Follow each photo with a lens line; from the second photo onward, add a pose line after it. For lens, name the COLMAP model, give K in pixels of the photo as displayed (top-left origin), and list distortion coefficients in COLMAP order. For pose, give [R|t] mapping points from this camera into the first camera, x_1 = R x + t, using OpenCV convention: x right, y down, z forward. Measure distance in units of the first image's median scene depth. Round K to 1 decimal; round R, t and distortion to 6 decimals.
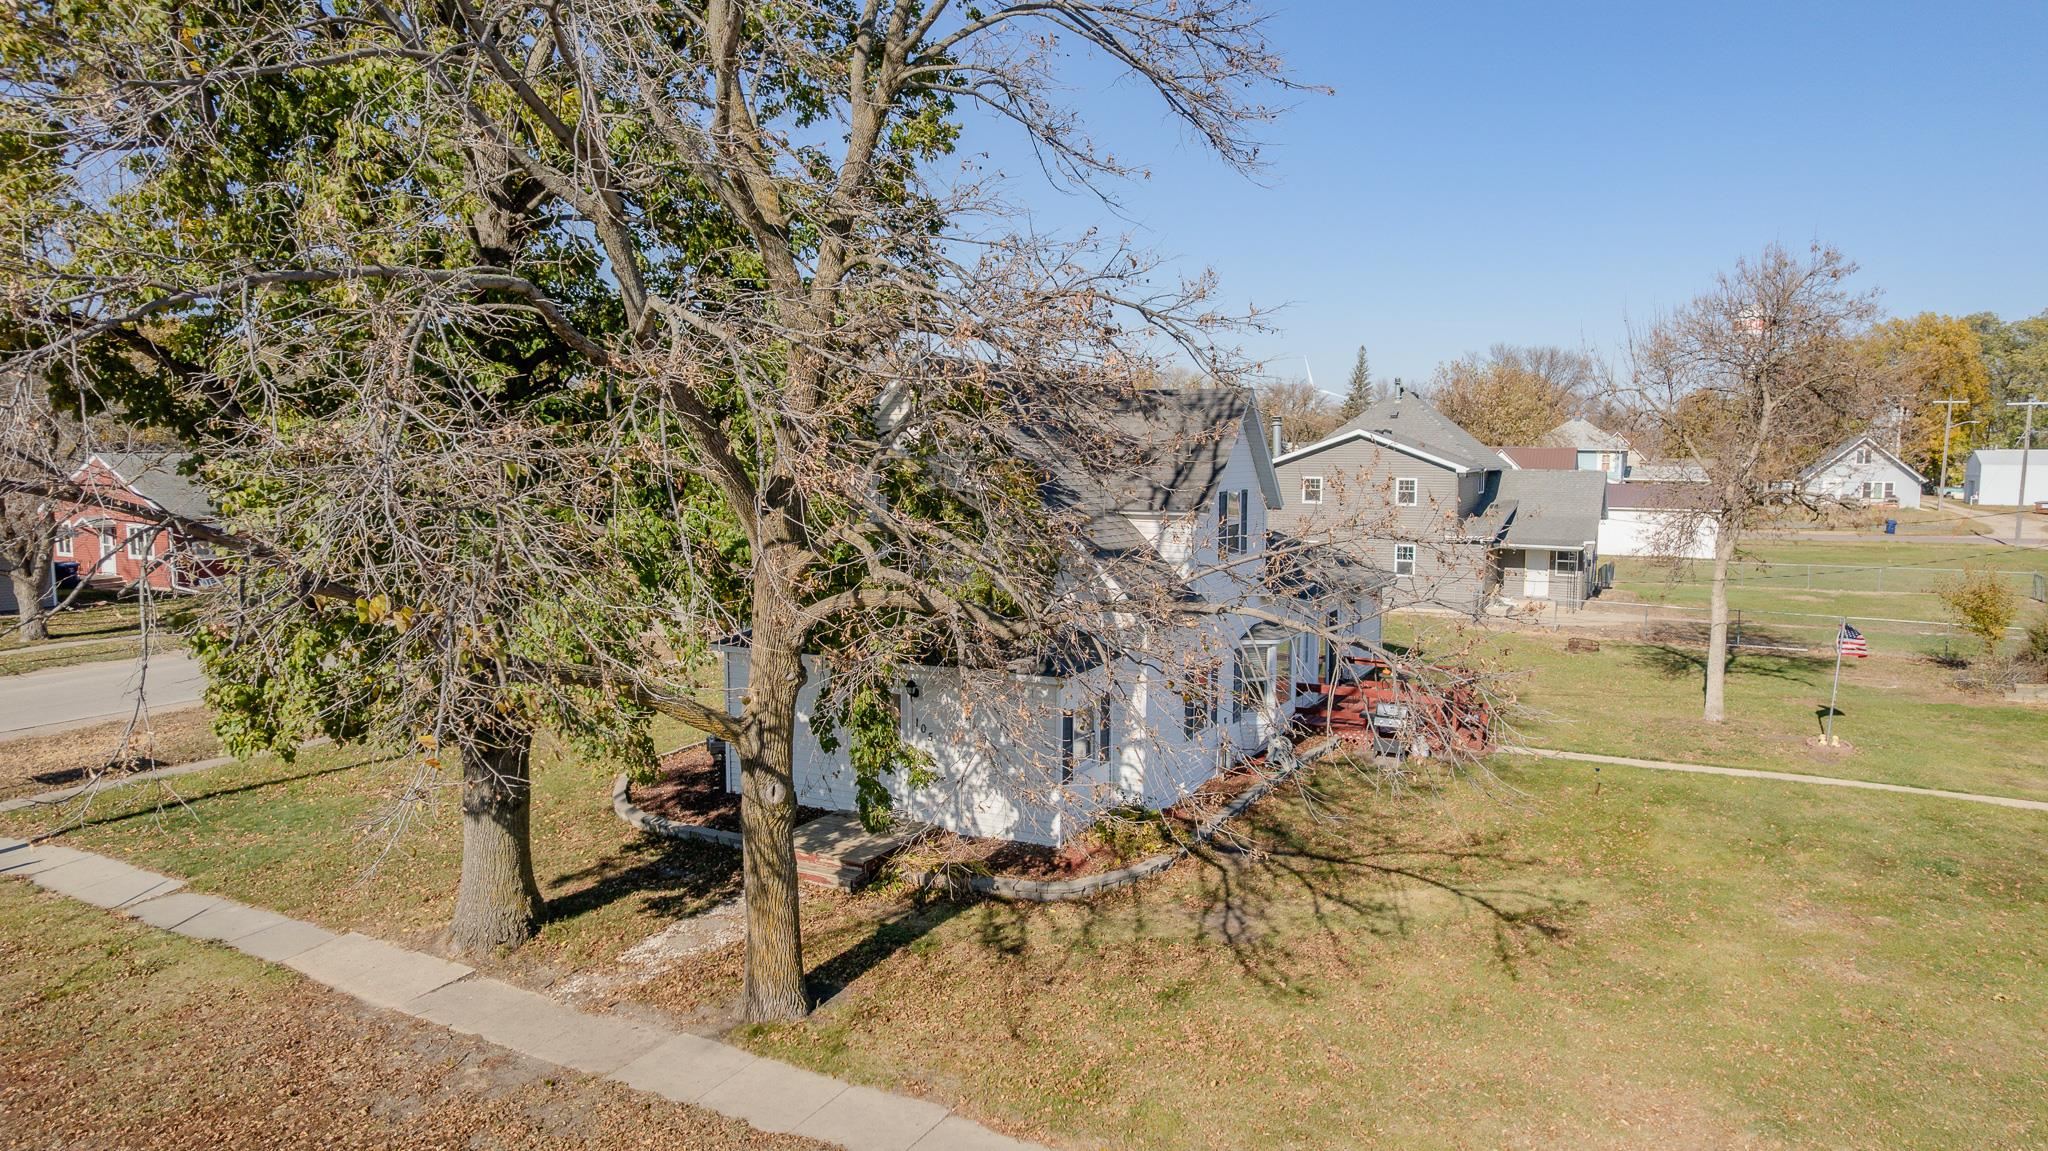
lens RADIAL K [[1305.2, 0, 1032.9], [0, 1305.2, 585.8], [0, 0, 1]] dist [-0.074885, 0.069239]
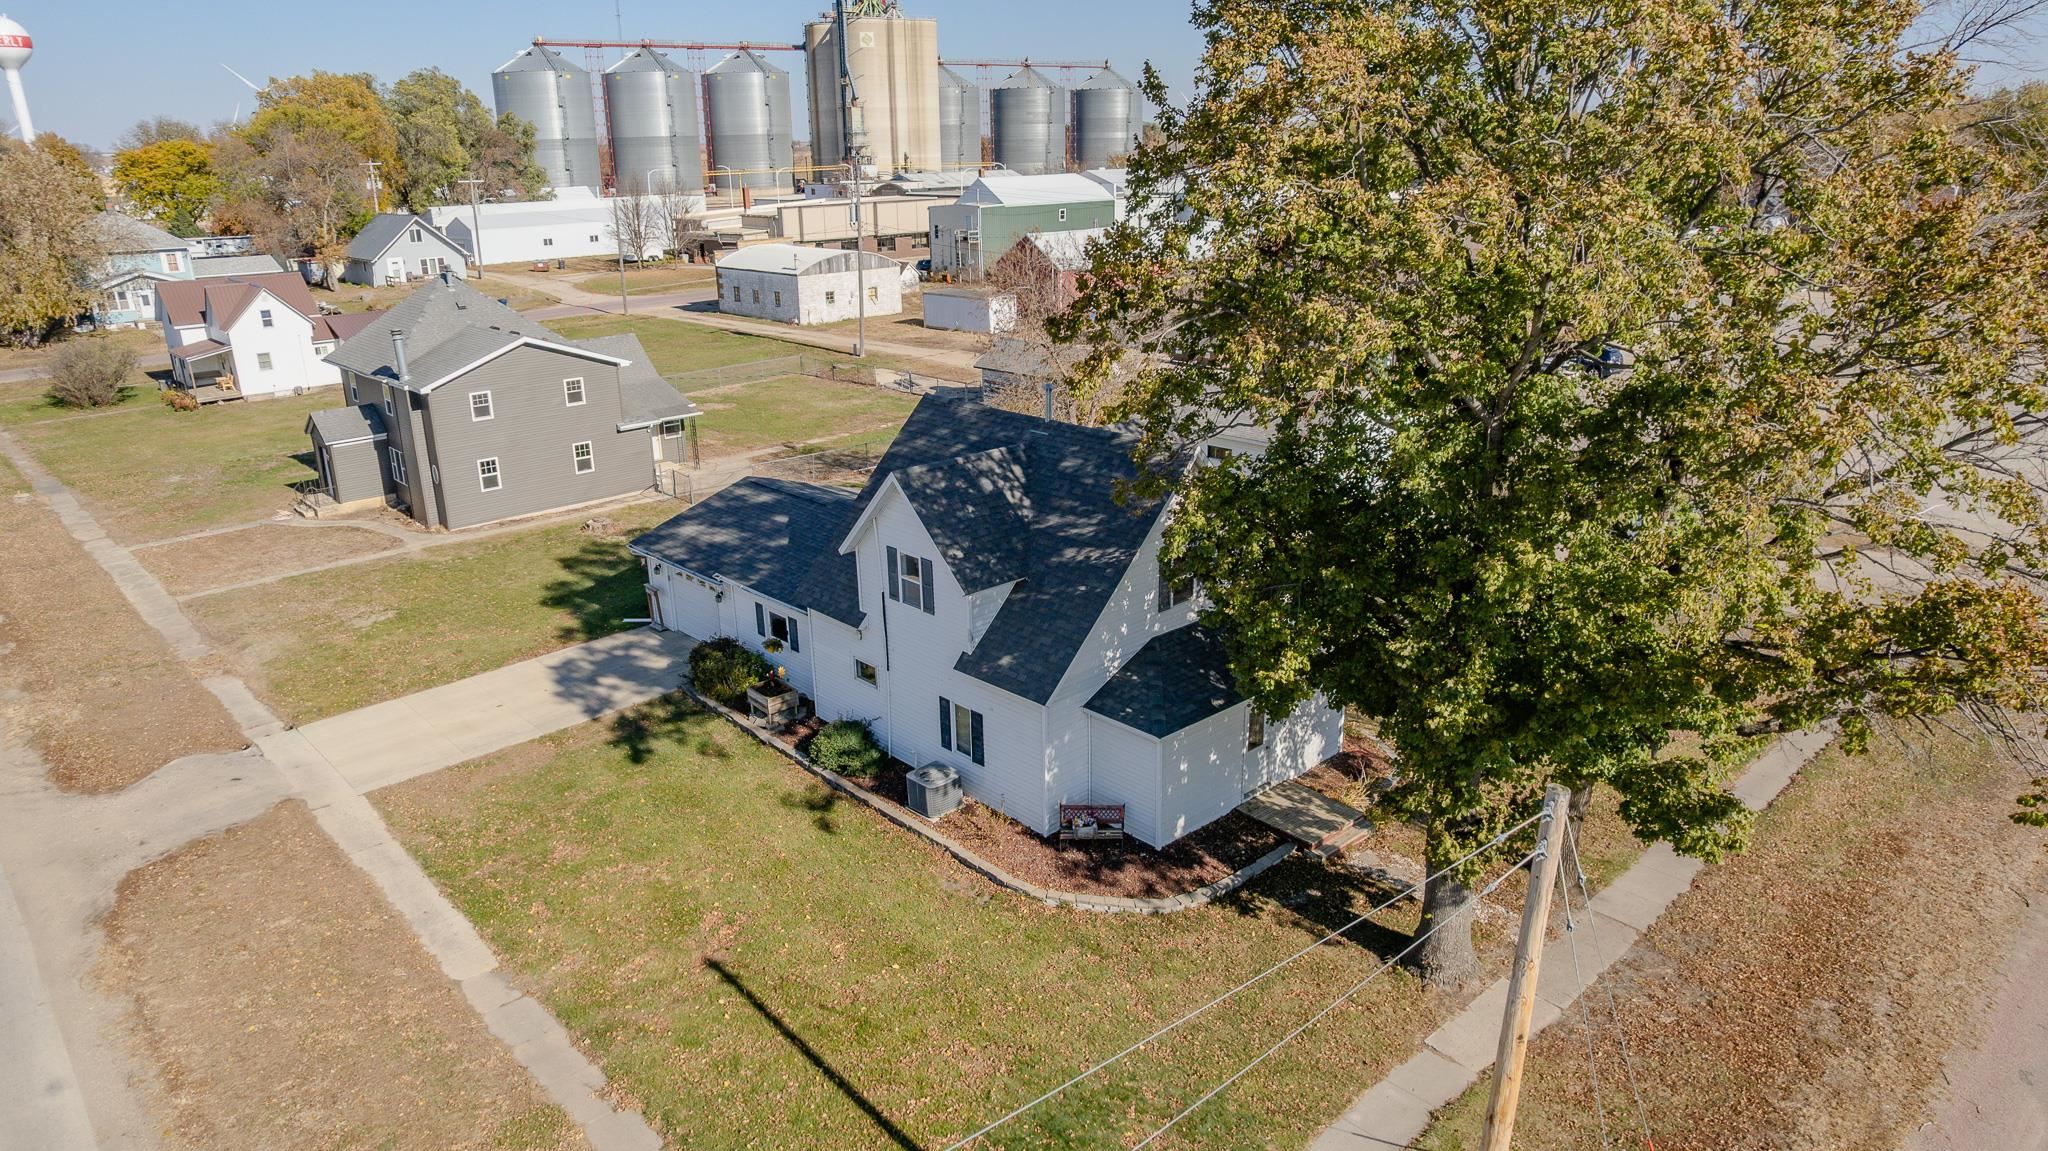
lens RADIAL K [[1305.2, 0, 1032.9], [0, 1305.2, 585.8], [0, 0, 1]] dist [-0.074885, 0.069239]
pose [[0.331509, -0.317307, 0.888492, -1.414725], [0.114537, 0.948316, 0.295936, -0.483494], [-0.936474, 0.003660, 0.350719, 0.761808]]
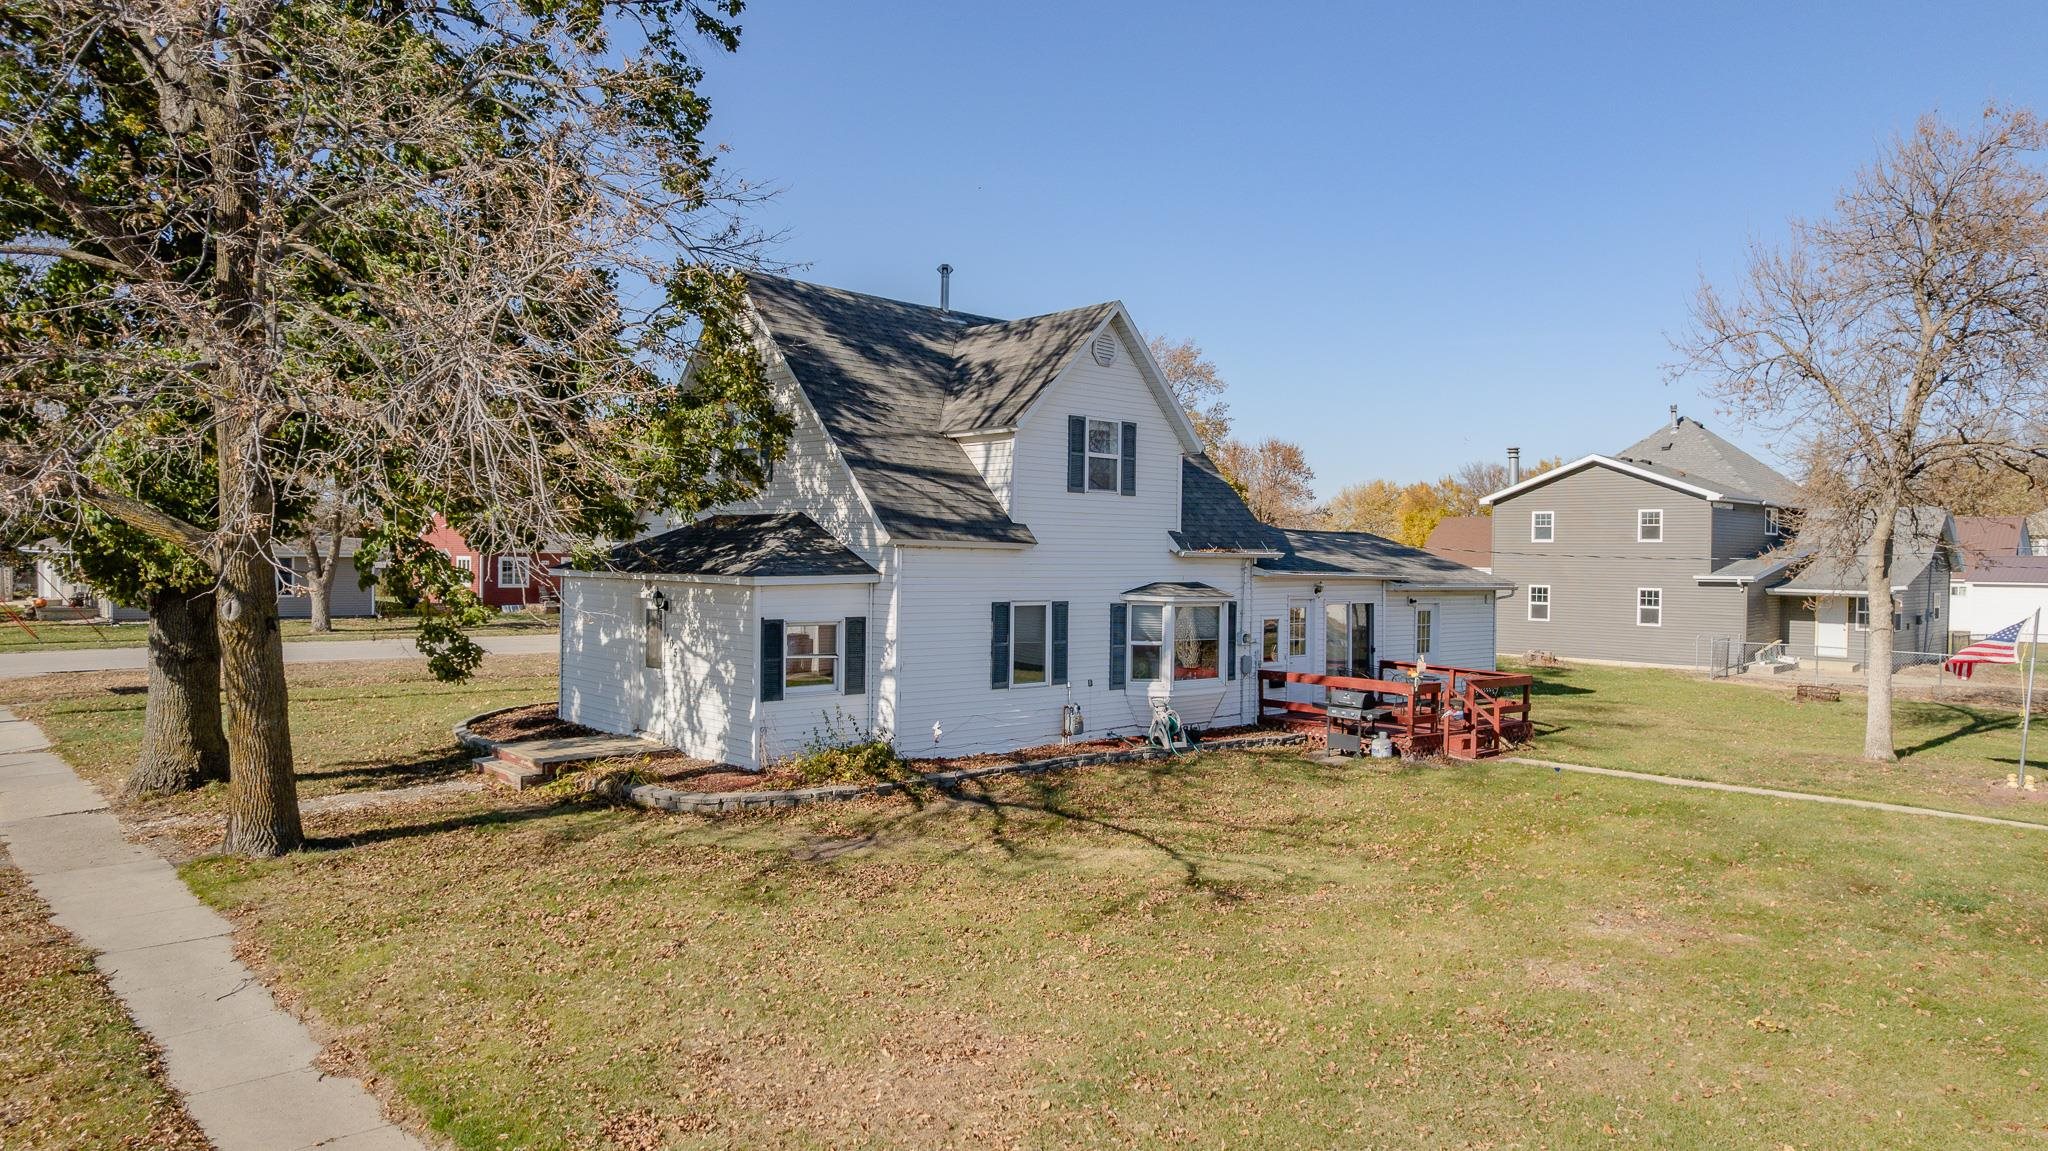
lens RADIAL K [[1305.2, 0, 1032.9], [0, 1305.2, 585.8], [0, 0, 1]] dist [-0.074885, 0.069239]
pose [[0.941543, 0.015328, -0.336543, 0.479755], [-0.045060, 0.995718, -0.080712, 0.131850], [0.333865, 0.091158, 0.938203, 0.199284]]
